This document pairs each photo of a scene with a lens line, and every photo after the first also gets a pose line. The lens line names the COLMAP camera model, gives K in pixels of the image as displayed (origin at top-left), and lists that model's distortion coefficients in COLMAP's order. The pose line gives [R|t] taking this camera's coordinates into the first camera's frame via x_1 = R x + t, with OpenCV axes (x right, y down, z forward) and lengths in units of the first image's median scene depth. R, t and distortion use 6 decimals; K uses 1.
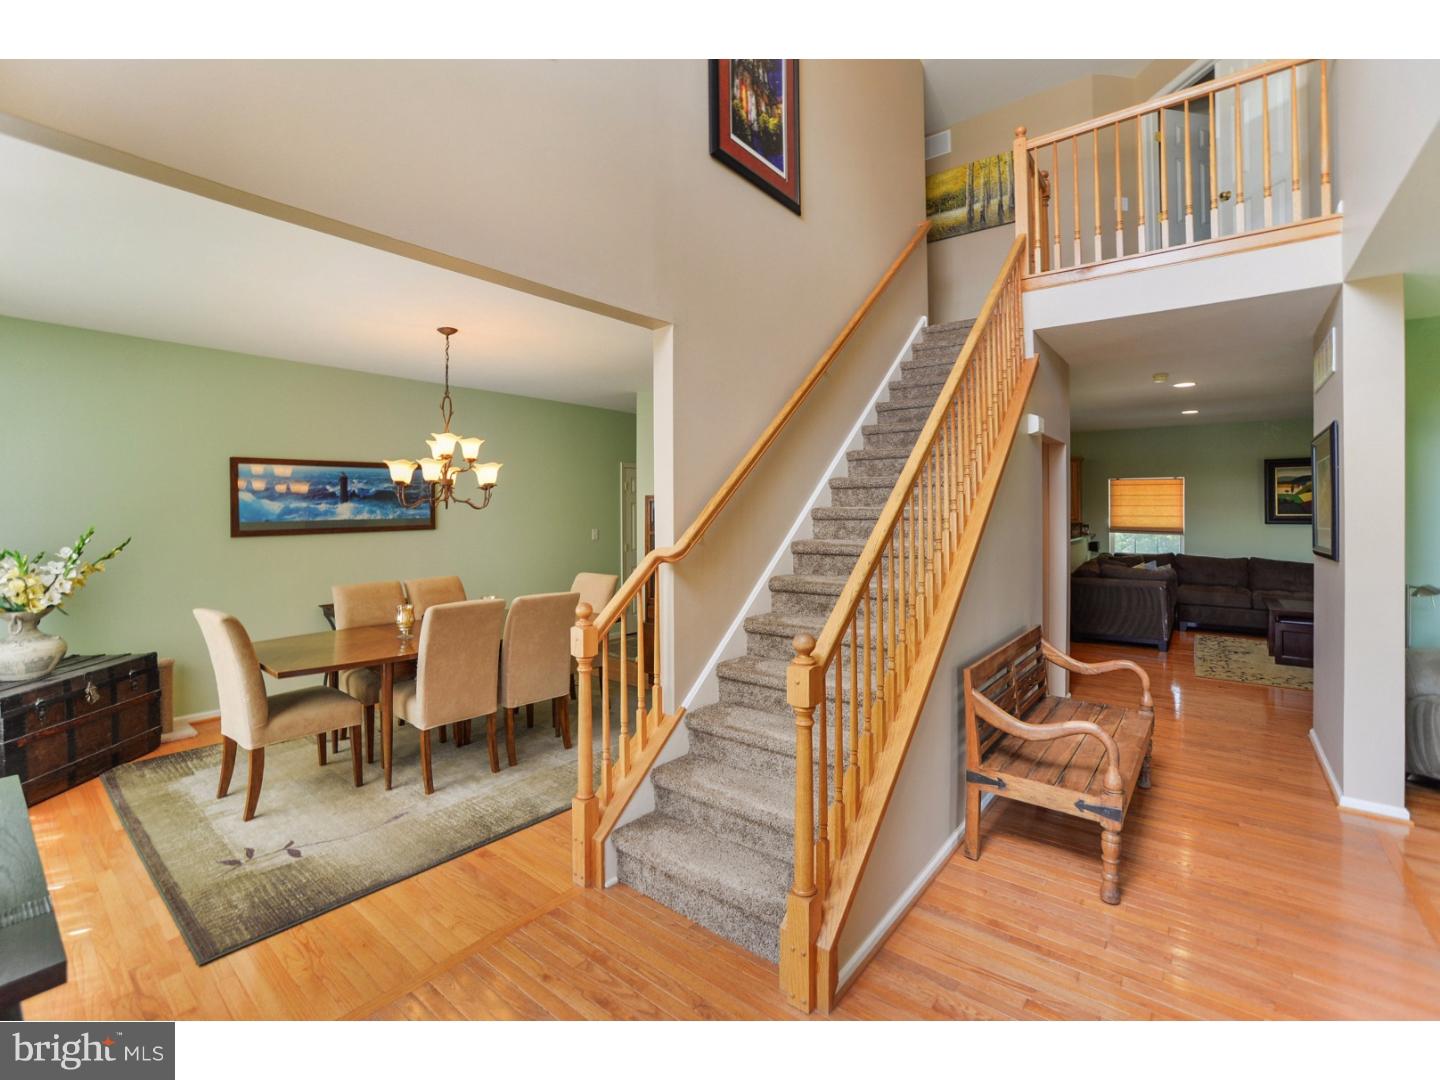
lens RADIAL K [[625.4, 0, 735.9], [0, 625.4, 512.7], [0, 0, 1]] dist [-0.044864, 0.016721]
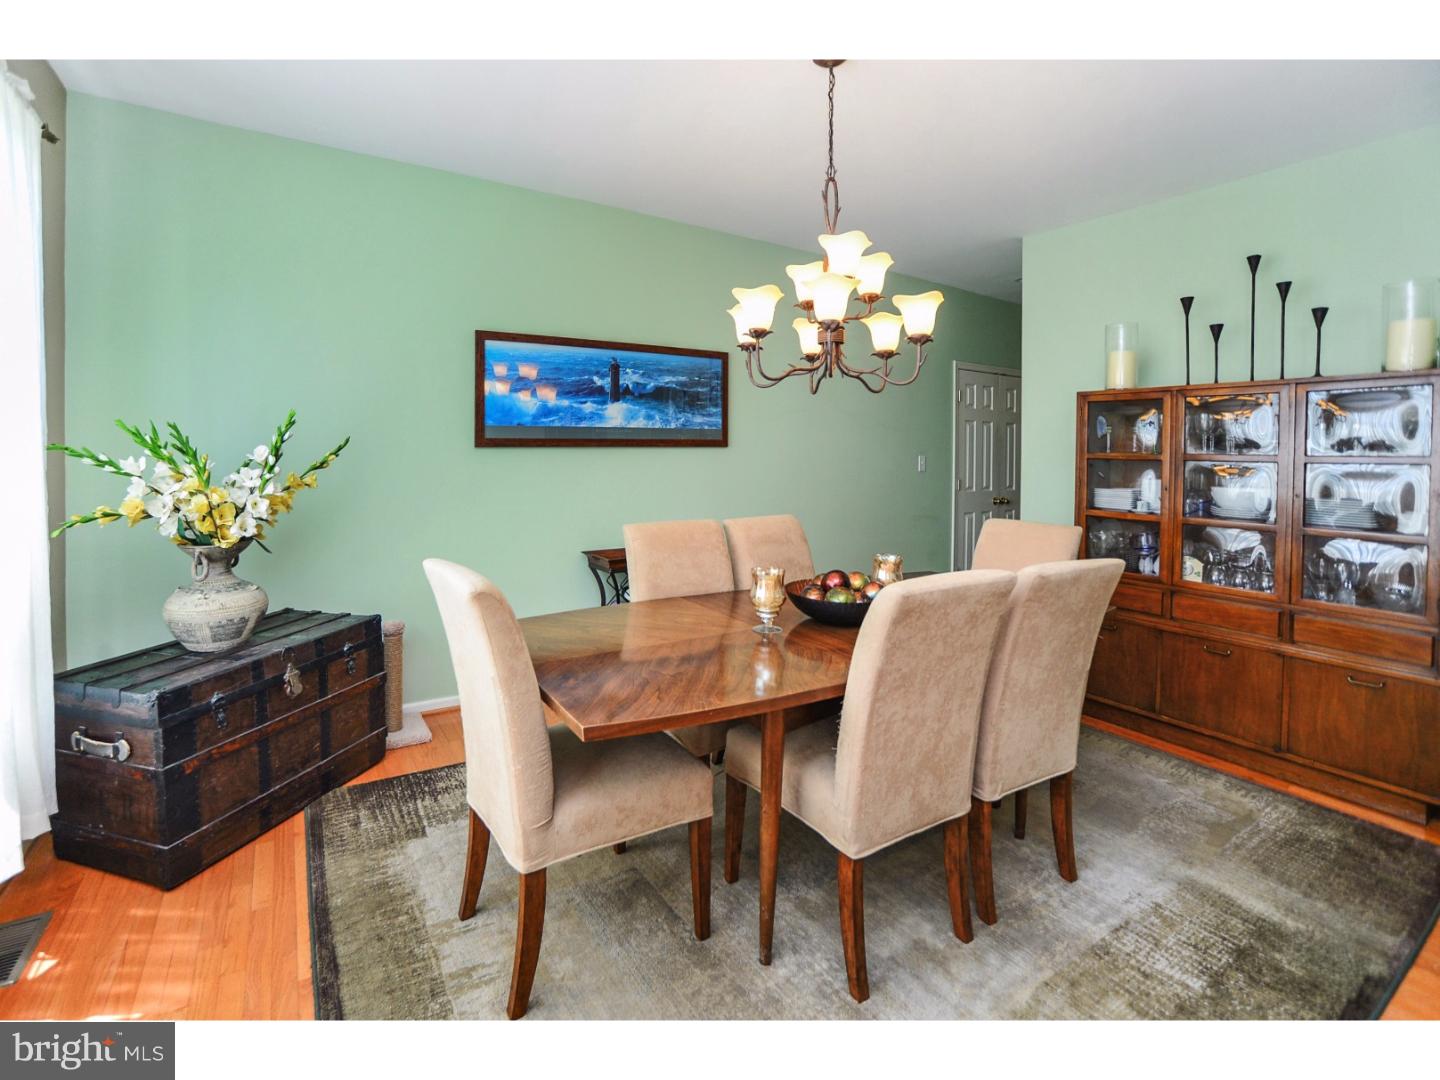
lens RADIAL K [[675.0, 0, 719.6], [0, 675.0, 454.0], [0, 0, 1]] dist [-0.052973, 0.021817]
pose [[0.948597, 0.010912, -0.316299, -0.429020], [-0.011868, 0.999929, -0.001096, 0.059180], [0.316265, 0.004794, 0.948659, 0.488873]]
